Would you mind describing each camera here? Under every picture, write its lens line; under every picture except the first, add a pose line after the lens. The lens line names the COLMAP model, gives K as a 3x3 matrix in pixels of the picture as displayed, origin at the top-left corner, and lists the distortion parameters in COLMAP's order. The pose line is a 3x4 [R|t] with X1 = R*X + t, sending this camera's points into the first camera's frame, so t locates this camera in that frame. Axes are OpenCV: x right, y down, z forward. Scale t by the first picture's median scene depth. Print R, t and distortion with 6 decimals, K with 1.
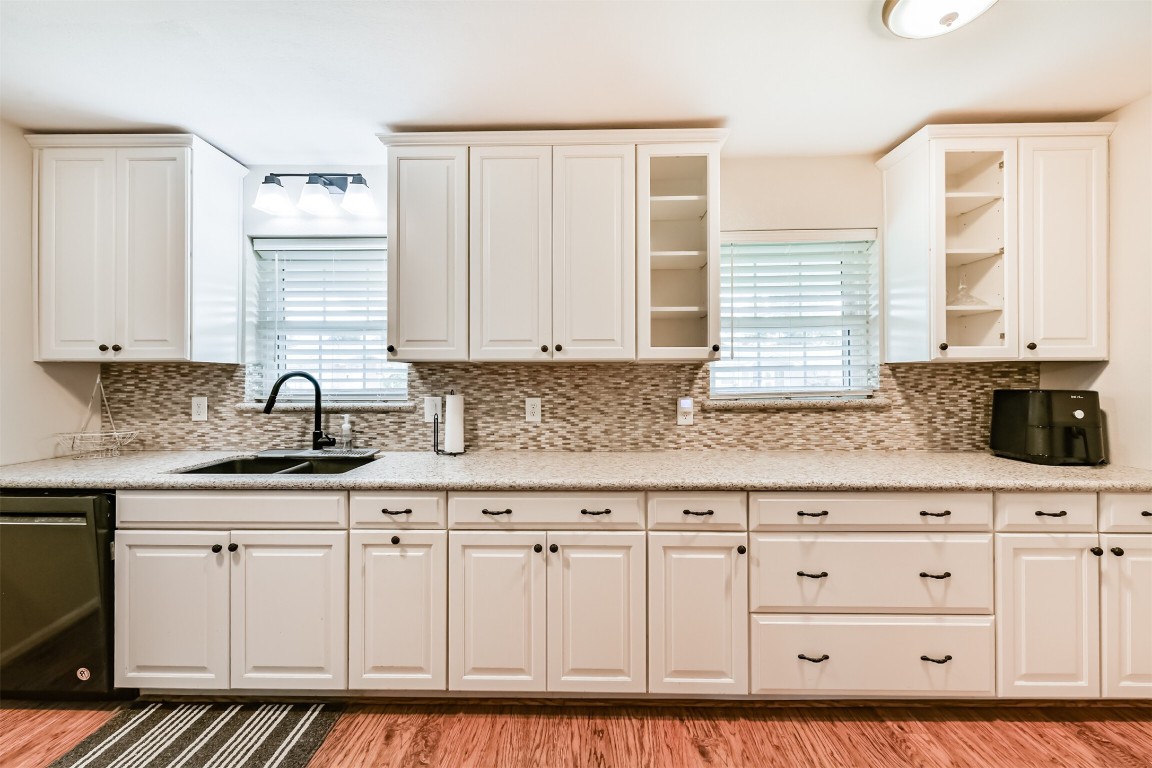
lens RADIAL K [[451.6, 0, 578.6], [0, 451.6, 376.4], [0, 0, 1]] dist [0.001210, -0.000166]
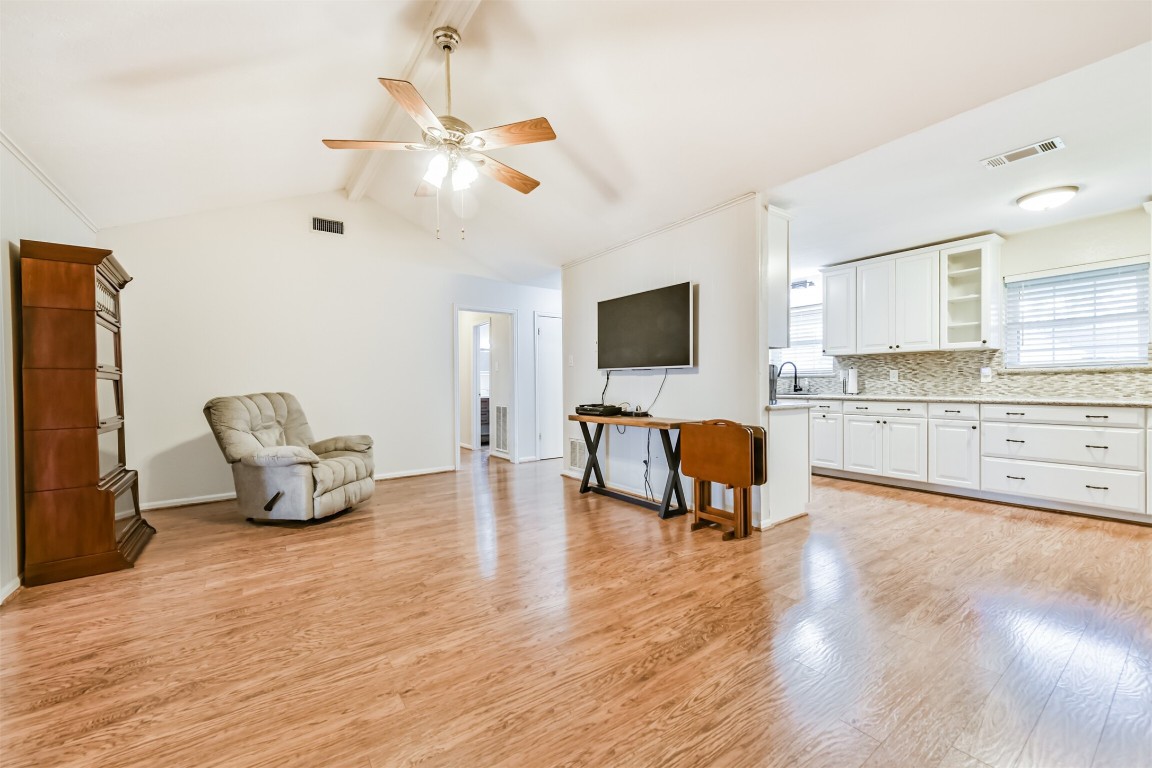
lens RADIAL K [[458.8, 0, 576.3], [0, 458.8, 386.8], [0, 0, 1]] dist [0.001513, -0.000181]
pose [[0.596551, 0.004330, -0.802563, 0.758948], [0.010760, 0.999852, 0.013392, 0.082948], [0.802503, -0.016625, 0.596417, -1.529489]]
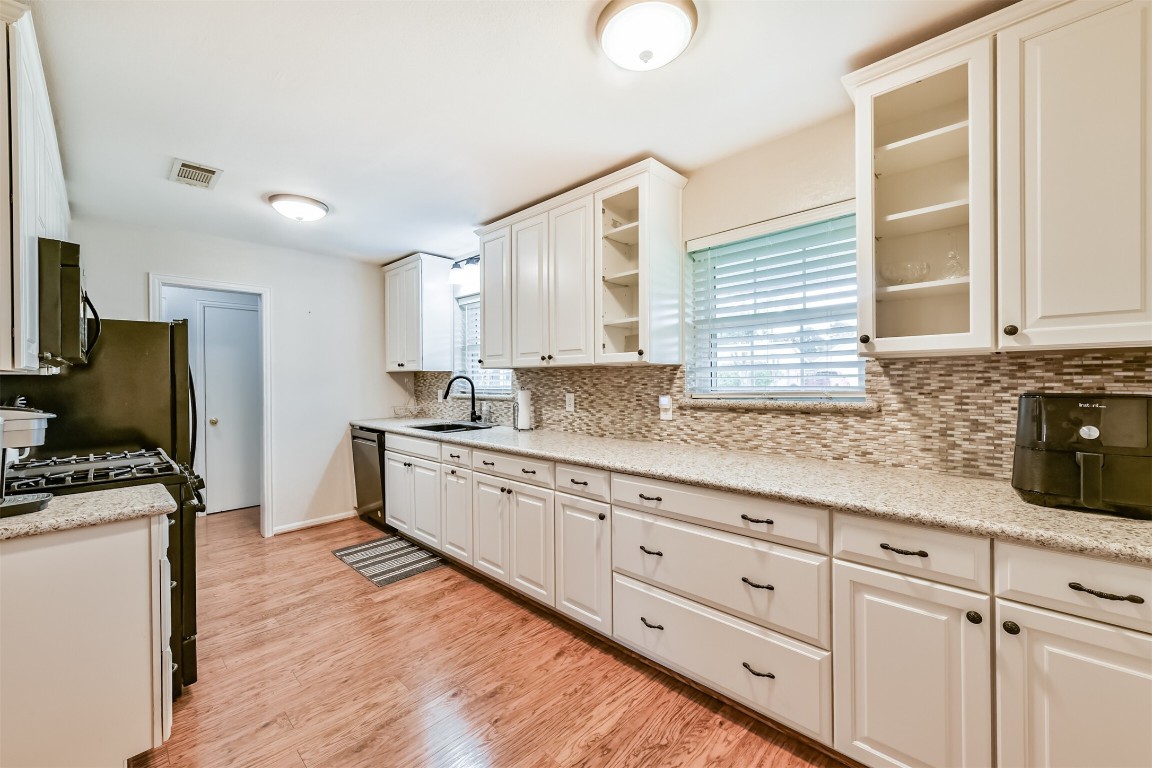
lens RADIAL K [[450.4, 0, 579.1], [0, 450.4, 380.7], [0, 0, 1]] dist [0.000908, -0.000122]
pose [[0.735868, -0.001140, -0.677124, 0.834994], [0.009926, 0.999909, 0.009104, -0.002039], [0.677052, -0.013420, 0.735812, 0.035849]]
